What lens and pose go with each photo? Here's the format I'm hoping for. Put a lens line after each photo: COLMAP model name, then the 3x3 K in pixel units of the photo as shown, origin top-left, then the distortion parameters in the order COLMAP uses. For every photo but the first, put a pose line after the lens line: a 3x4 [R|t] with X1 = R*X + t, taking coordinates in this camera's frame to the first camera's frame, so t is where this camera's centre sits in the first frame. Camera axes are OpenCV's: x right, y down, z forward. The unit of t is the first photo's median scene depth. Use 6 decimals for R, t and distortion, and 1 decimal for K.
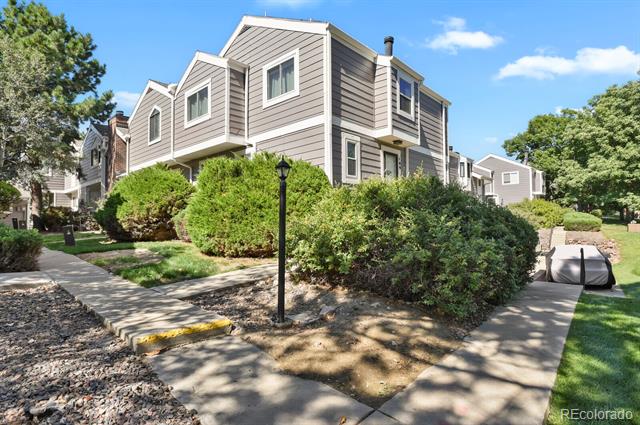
lens RADIAL K [[326.4, 0, 320.4], [0, 326.4, 214.1], [0, 0, 1]] dist [-0.010191, -0.010457]
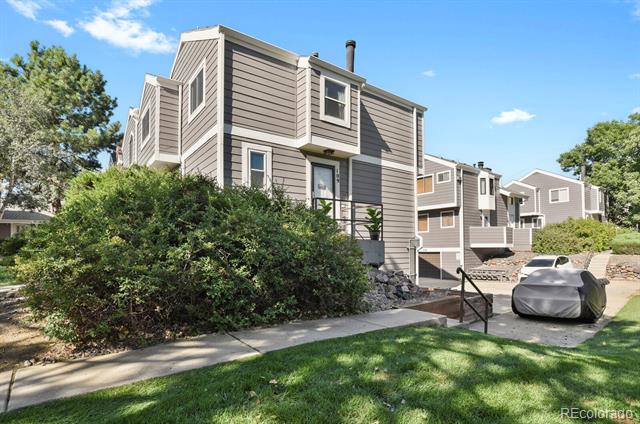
lens RADIAL K [[326.4, 0, 330.3], [0, 326.4, 239.6], [0, 0, 1]] dist [-0.010191, -0.010457]
pose [[0.986279, -0.005369, -0.164998, 0.257794], [0.005096, 0.999985, -0.002079, 0.016950], [0.165007, 0.001209, 0.986292, 0.071898]]
